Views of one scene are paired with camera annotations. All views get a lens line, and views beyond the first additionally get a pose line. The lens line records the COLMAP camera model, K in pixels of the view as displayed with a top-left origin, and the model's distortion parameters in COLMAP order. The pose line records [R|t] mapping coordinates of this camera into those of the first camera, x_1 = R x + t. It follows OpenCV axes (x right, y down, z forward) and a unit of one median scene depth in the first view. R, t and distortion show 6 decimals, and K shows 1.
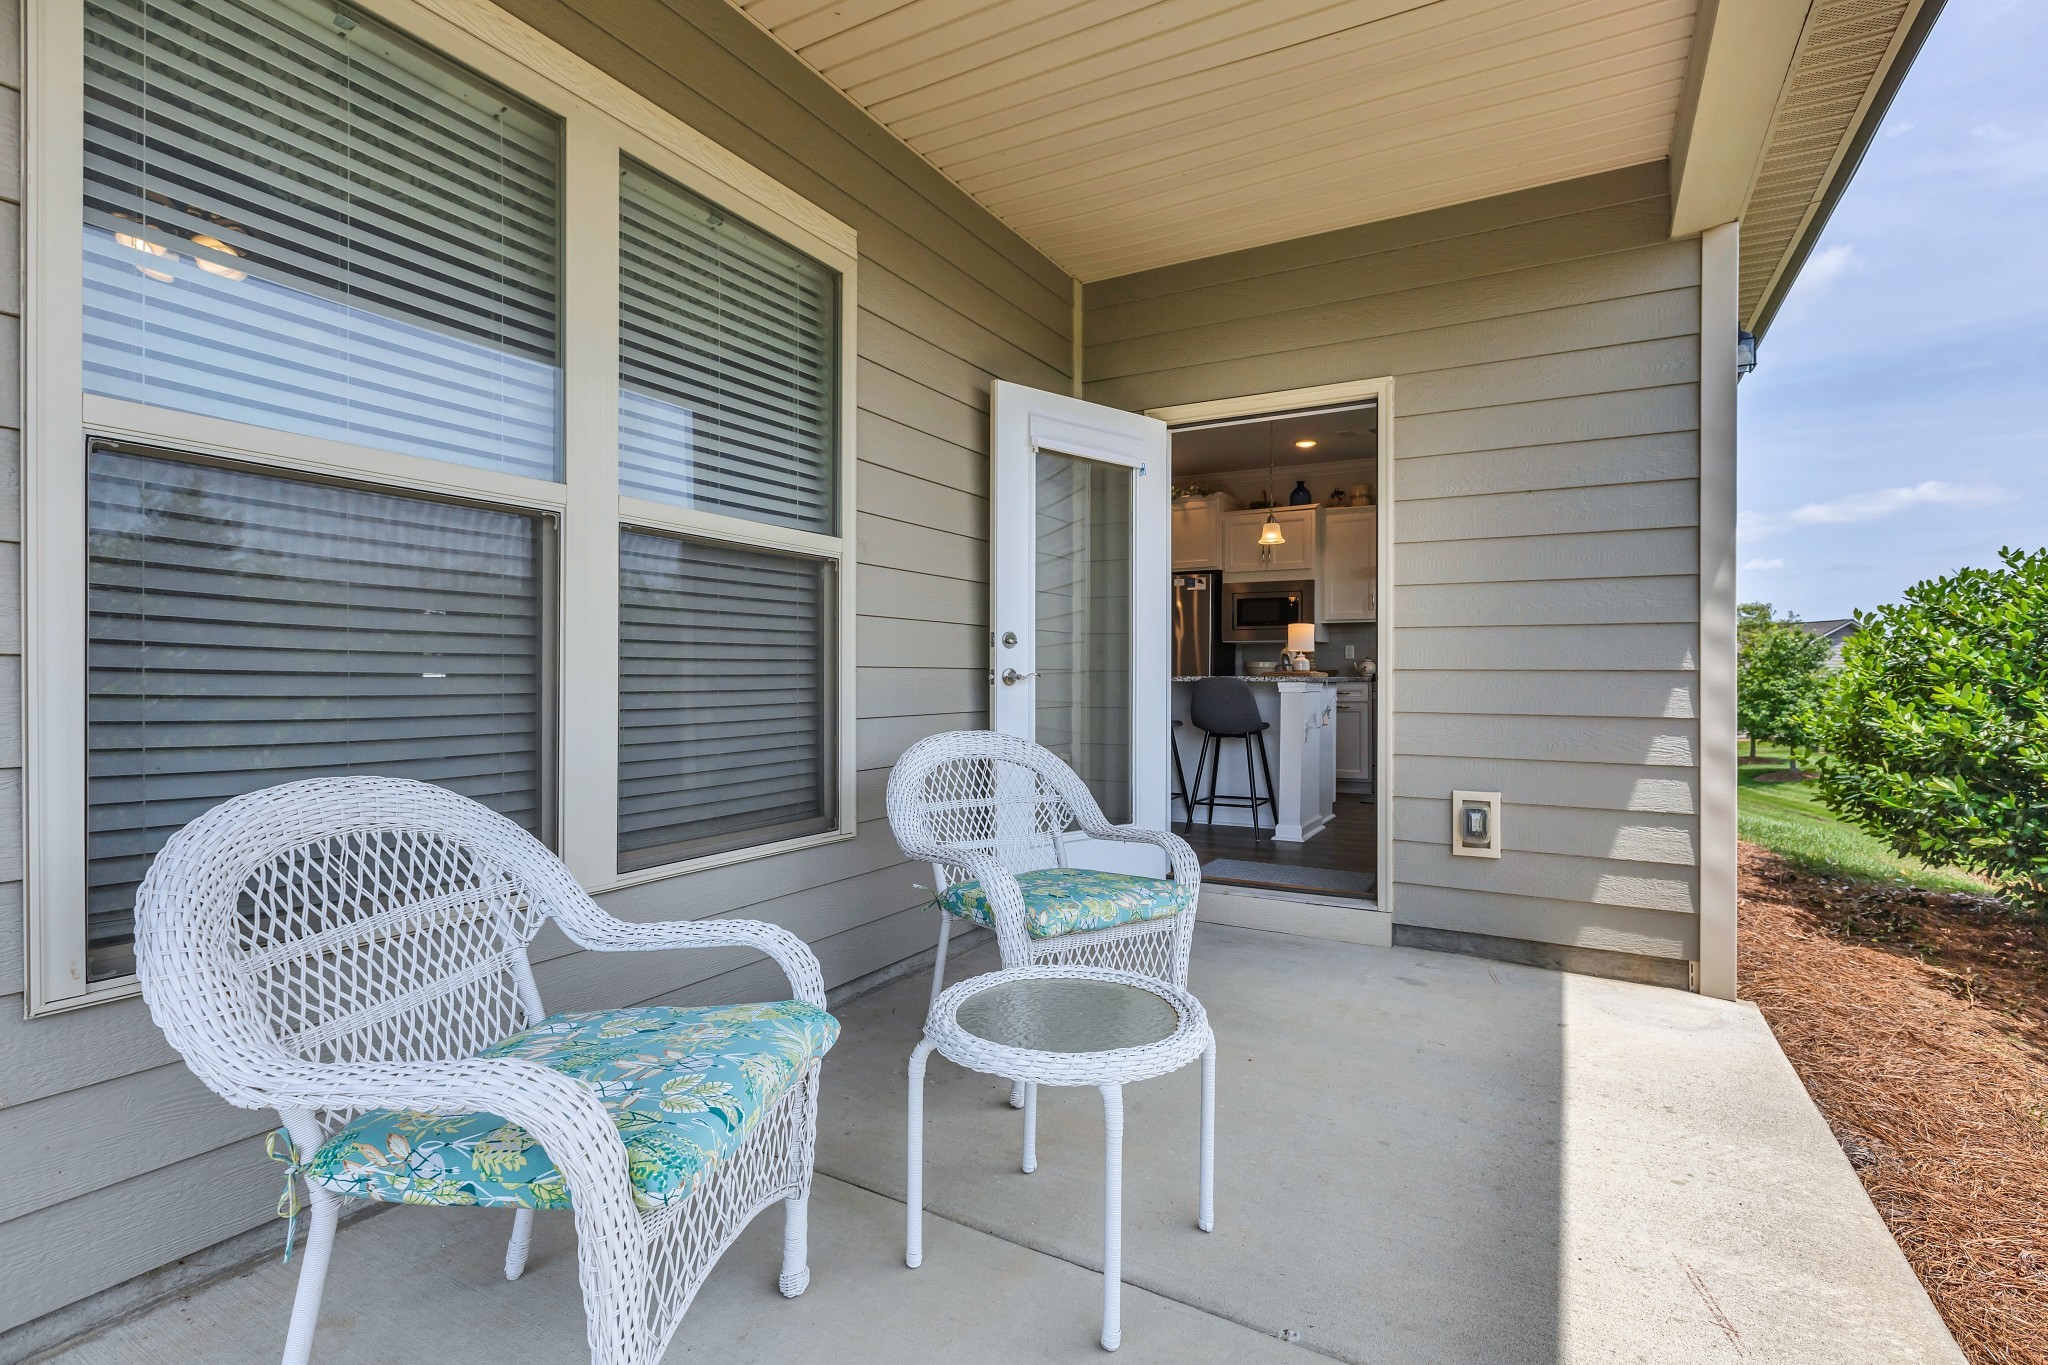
lens RADIAL K [[932.4, 0, 1031.6], [0, 932.4, 667.9], [0, 0, 1]] dist [-0.003597, -0.000828]
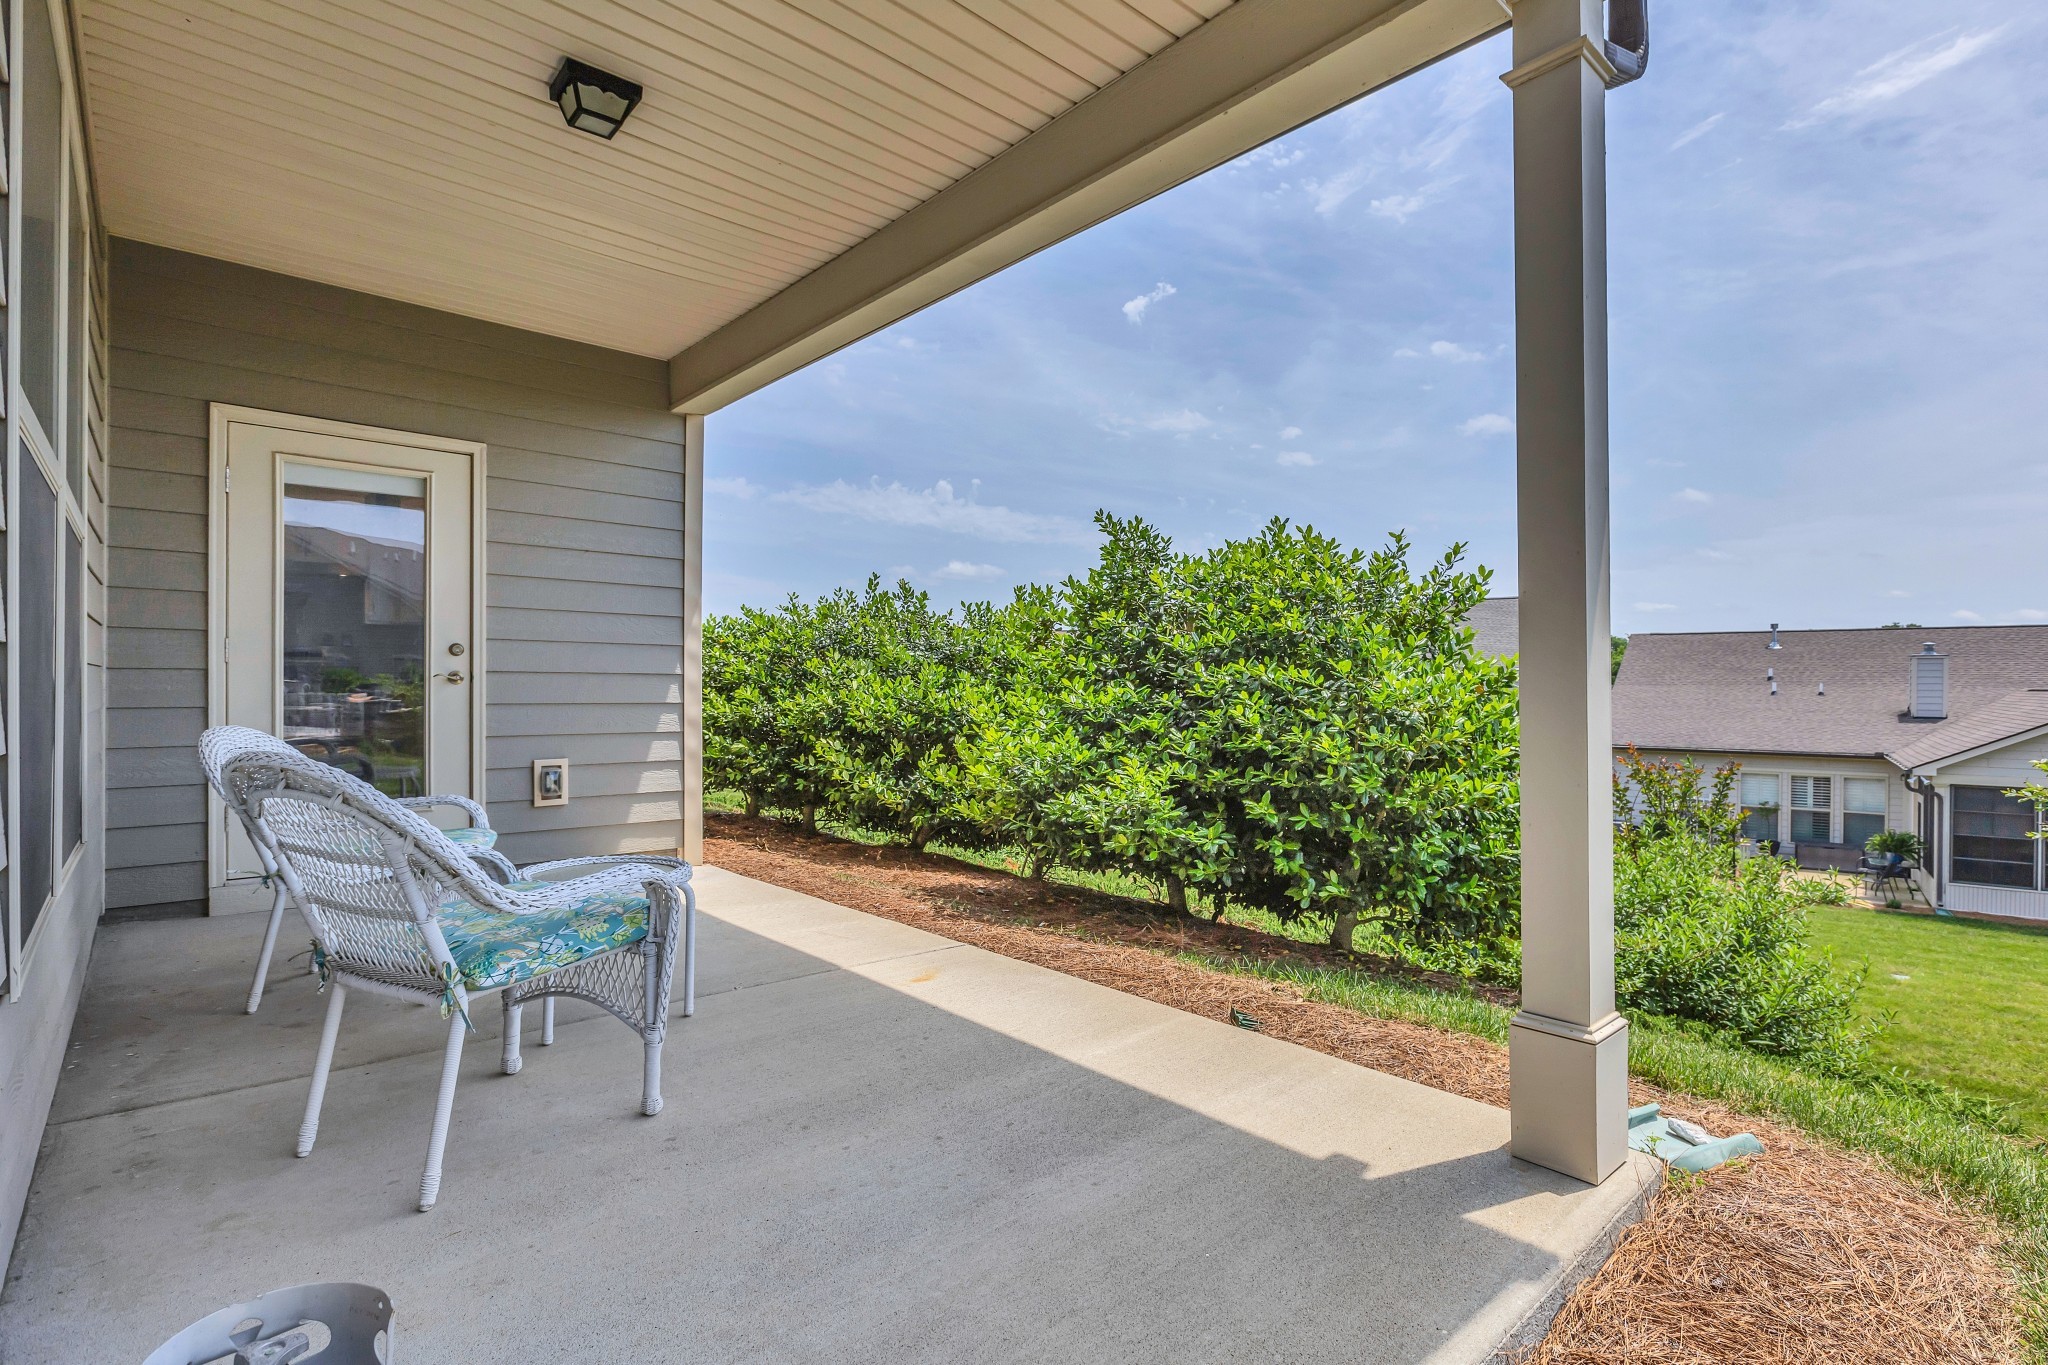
lens RADIAL K [[950.6, 0, 1020.0], [0, 950.6, 687.8], [0, 0, 1]] dist [-0.004139, -0.001399]
pose [[0.333468, 0.000706, 0.942761, -0.652678], [-0.017232, 0.999837, 0.005347, 0.007097], [-0.942604, -0.018029, 0.333425, -0.133968]]
